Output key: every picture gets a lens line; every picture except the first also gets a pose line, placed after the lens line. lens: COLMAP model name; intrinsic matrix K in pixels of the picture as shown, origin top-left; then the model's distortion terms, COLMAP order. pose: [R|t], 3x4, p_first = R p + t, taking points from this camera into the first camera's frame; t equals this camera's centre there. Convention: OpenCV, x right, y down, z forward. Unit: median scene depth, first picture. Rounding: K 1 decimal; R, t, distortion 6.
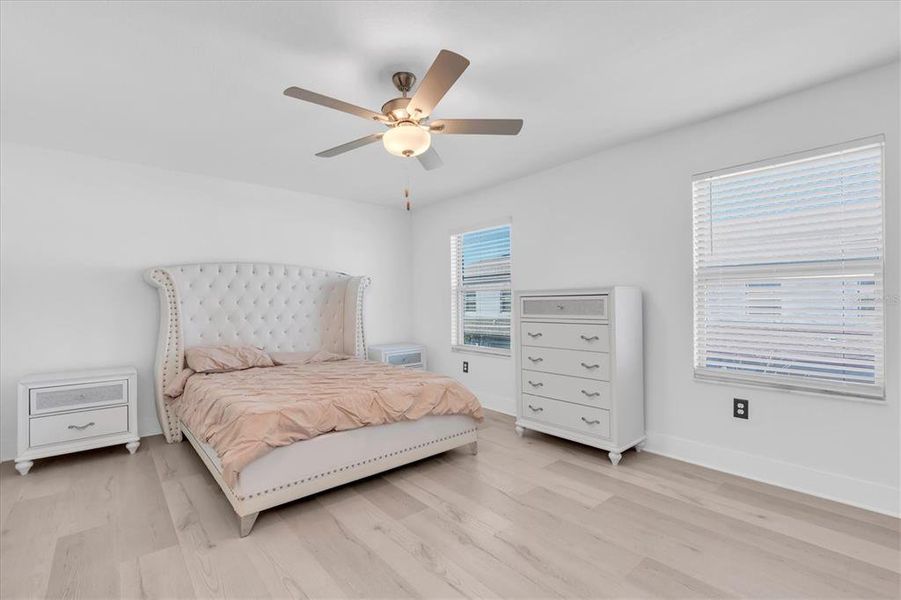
lens RADIAL K [[404.7, 0, 445.8], [0, 404.7, 302.3], [0, 0, 1]] dist [-0.002276, -0.000131]
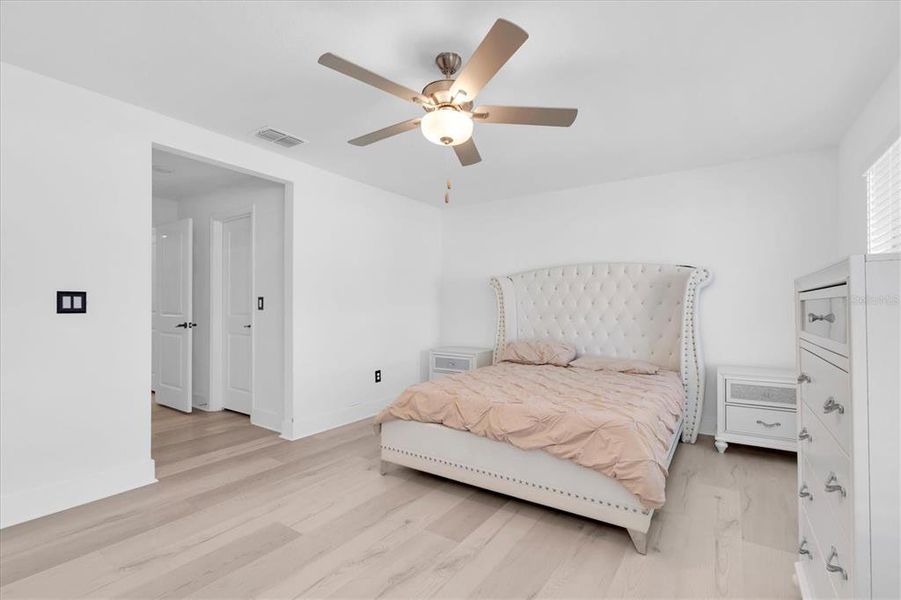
lens RADIAL K [[404.7, 0, 445.8], [0, 404.7, 302.3], [0, 0, 1]] dist [-0.002276, -0.000131]
pose [[0.259333, -0.003828, -0.965780, 0.638794], [0.004352, 0.999987, -0.002795, -0.000553], [0.965778, -0.003478, 0.259346, 0.614335]]
